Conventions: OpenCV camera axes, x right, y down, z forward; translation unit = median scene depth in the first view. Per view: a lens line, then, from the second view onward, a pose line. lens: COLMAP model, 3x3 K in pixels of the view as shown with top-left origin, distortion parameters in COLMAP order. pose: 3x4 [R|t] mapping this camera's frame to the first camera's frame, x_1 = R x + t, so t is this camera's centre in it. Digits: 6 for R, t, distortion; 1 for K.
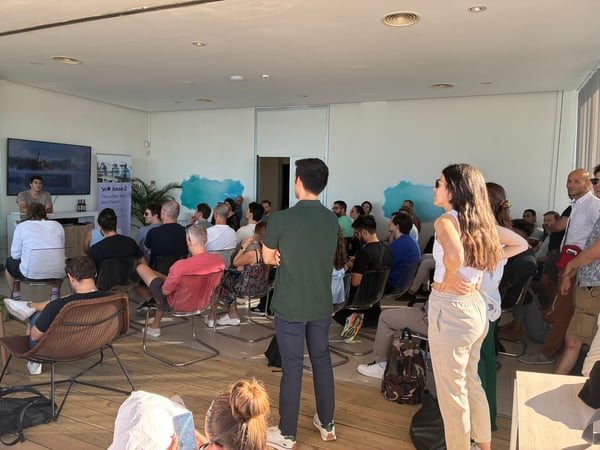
lens RADIAL K [[458.0, 0, 300.7], [0, 458.0, 222.9], [0, 0, 1]] dist [0.033692, -0.023237]
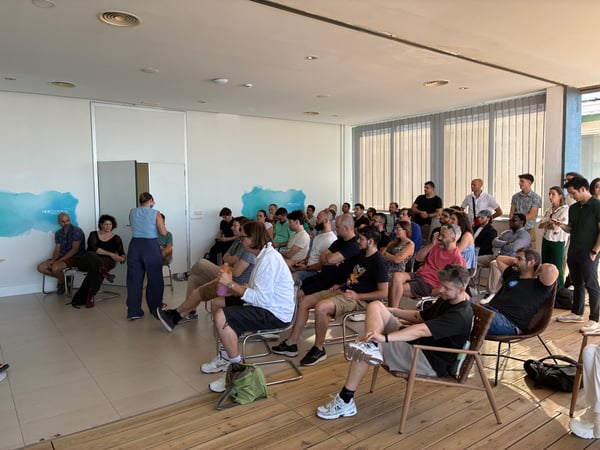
lens RADIAL K [[458.0, 0, 301.1], [0, 458.0, 223.6], [0, 0, 1]] dist [0.033692, -0.023237]
pose [[0.482447, -0.095606, 0.870692, -0.671633], [0.099598, 0.993566, 0.053912, -0.046684], [-0.870244, 0.060710, 0.488865, 0.315387]]
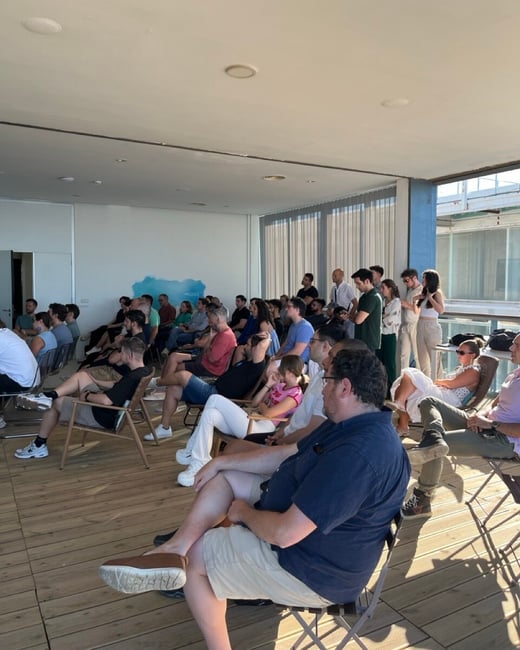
lens RADIAL K [[526.3, 0, 242.1], [0, 526.3, 309.0], [0, 0, 1]] dist [0.080598, -0.062595]
pose [[0.614309, -0.065815, 0.786316, -0.634626], [0.083124, 0.996368, 0.018455, -0.012870], [-0.784675, 0.054024, 0.617549, -0.013689]]
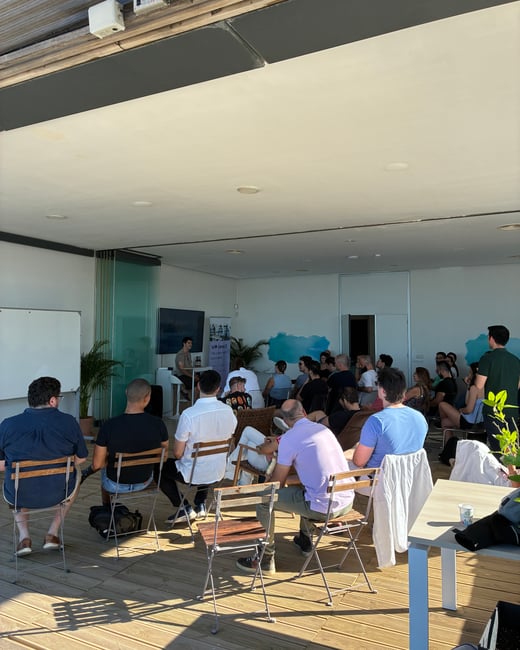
lens RADIAL K [[526.3, 0, 263.7], [0, 526.3, 320.3], [0, 0, 1]] dist [0.080598, -0.062595]
pose [[0.998408, -0.025997, -0.050066, -0.236602], [0.019982, 0.992917, -0.117116, 0.018496], [0.052756, 0.115929, 0.991855, -0.328086]]
